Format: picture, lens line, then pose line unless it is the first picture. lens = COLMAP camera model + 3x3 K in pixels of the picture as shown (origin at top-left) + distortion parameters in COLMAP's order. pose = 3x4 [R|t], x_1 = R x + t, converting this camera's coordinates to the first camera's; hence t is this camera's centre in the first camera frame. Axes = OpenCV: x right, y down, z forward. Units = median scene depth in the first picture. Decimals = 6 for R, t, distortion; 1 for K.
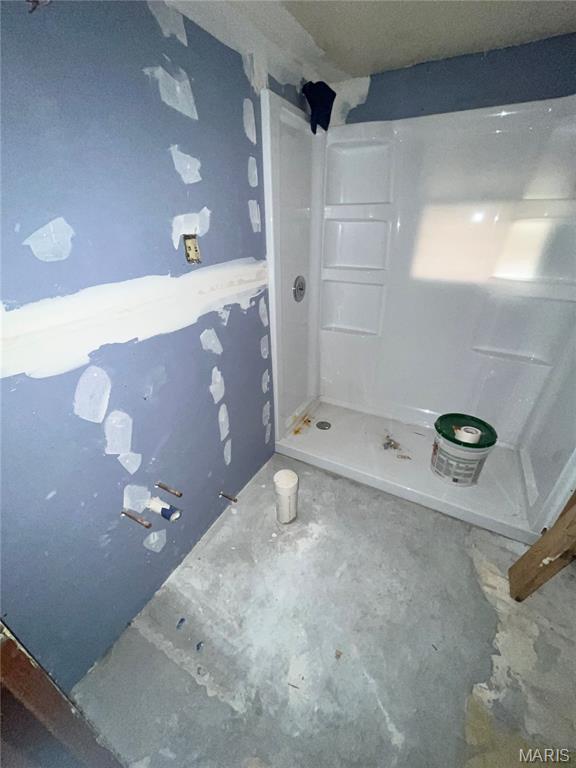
lens RADIAL K [[307.3, 0, 287.3], [0, 307.3, 383.8], [0, 0, 1]] dist [-0.004676, -0.000553]
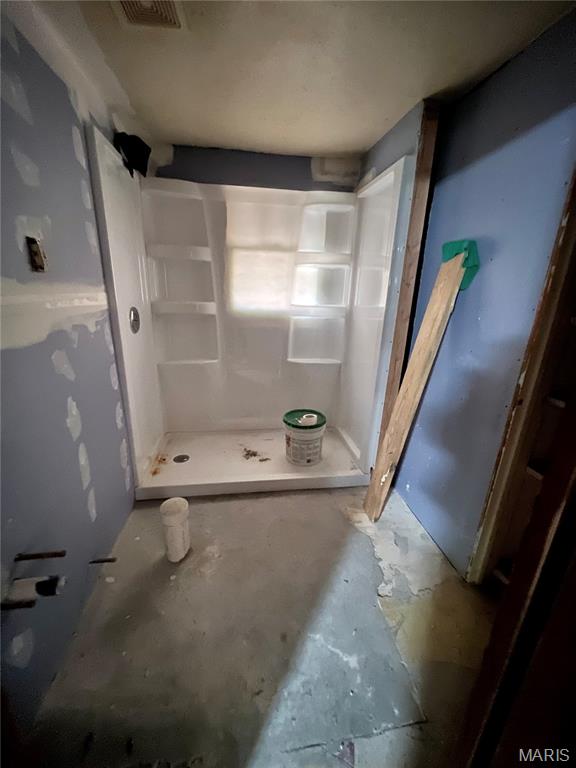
lens RADIAL K [[307.3, 0, 288.0], [0, 307.3, 383.7], [0, 0, 1]] dist [-0.004676, -0.000553]
pose [[0.796375, -0.150205, 0.585854, -0.217296], [0.249643, 0.963938, -0.092209, 0.123742], [-0.550877, 0.219687, 0.805154, -0.014135]]
